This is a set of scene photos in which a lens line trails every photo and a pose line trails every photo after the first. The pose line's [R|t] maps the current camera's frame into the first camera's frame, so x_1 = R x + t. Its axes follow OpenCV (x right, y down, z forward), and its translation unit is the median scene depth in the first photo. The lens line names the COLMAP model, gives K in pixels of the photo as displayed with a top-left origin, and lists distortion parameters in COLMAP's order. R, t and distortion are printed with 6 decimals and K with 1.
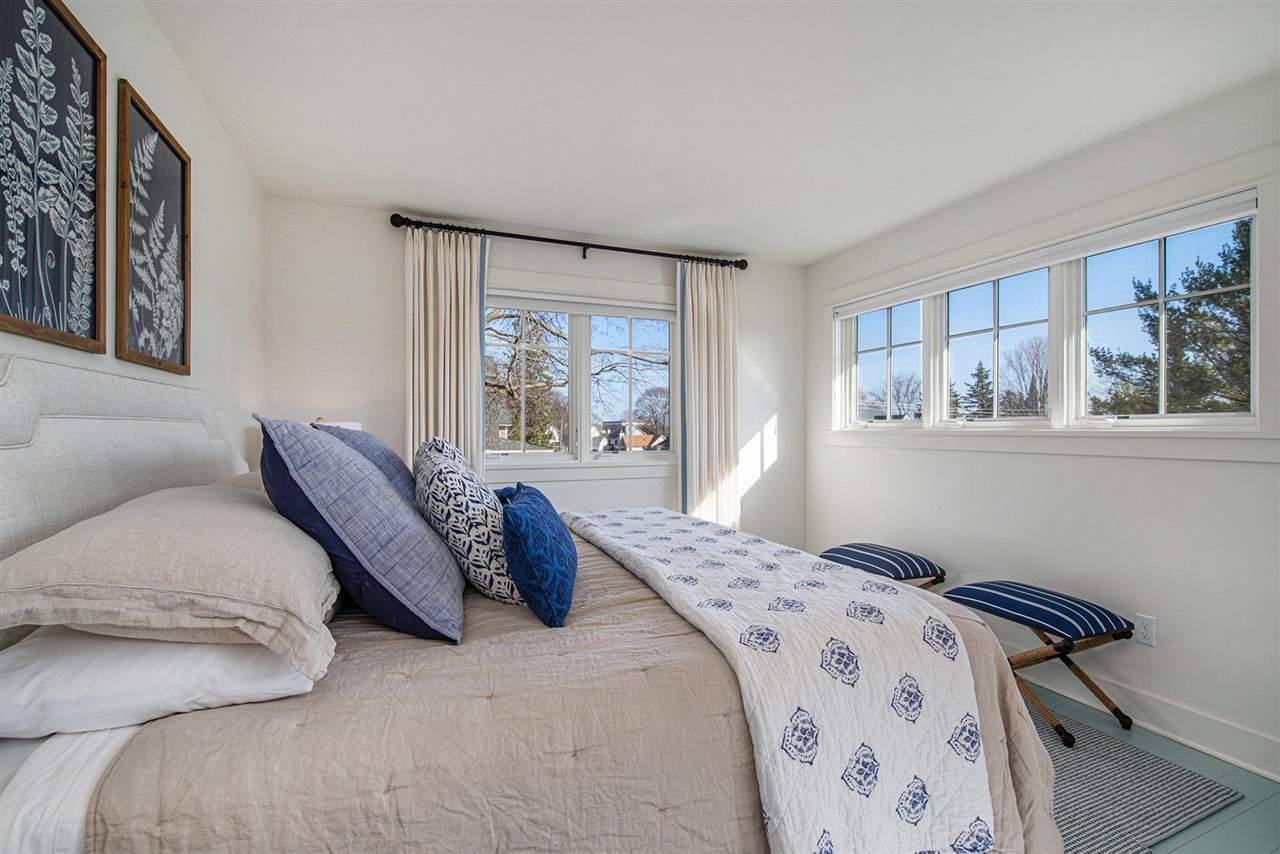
lens RADIAL K [[603.9, 0, 633.3], [0, 603.9, 428.1], [0, 0, 1]] dist [0.003074, -0.001128]
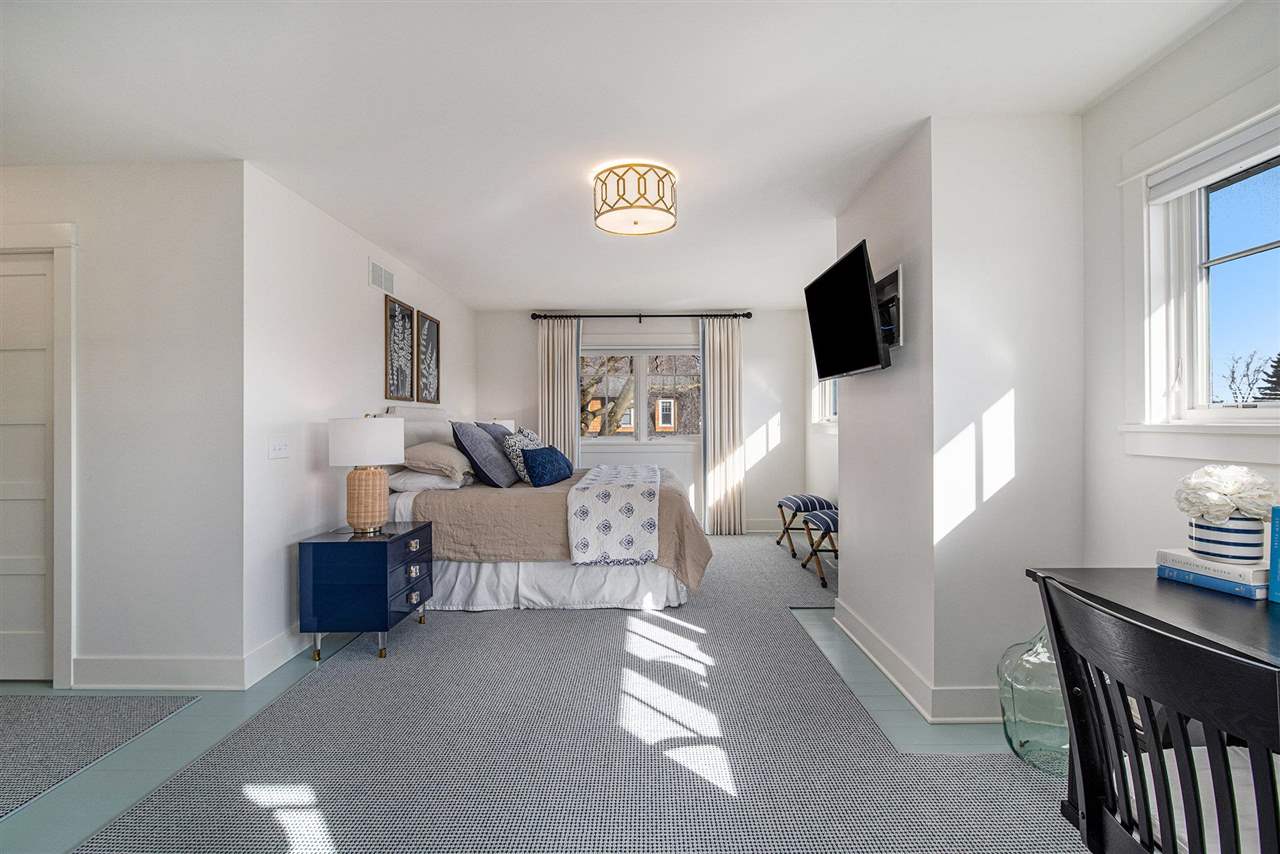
lens RADIAL K [[580.5, 0, 645.8], [0, 580.5, 427.9], [0, 0, 1]] dist [-0.014181, -0.000462]
pose [[0.945384, -0.005354, -0.325916, 1.003469], [0.008202, 0.999939, 0.007363, 0.005792], [0.325857, -0.009634, 0.945370, -1.173417]]
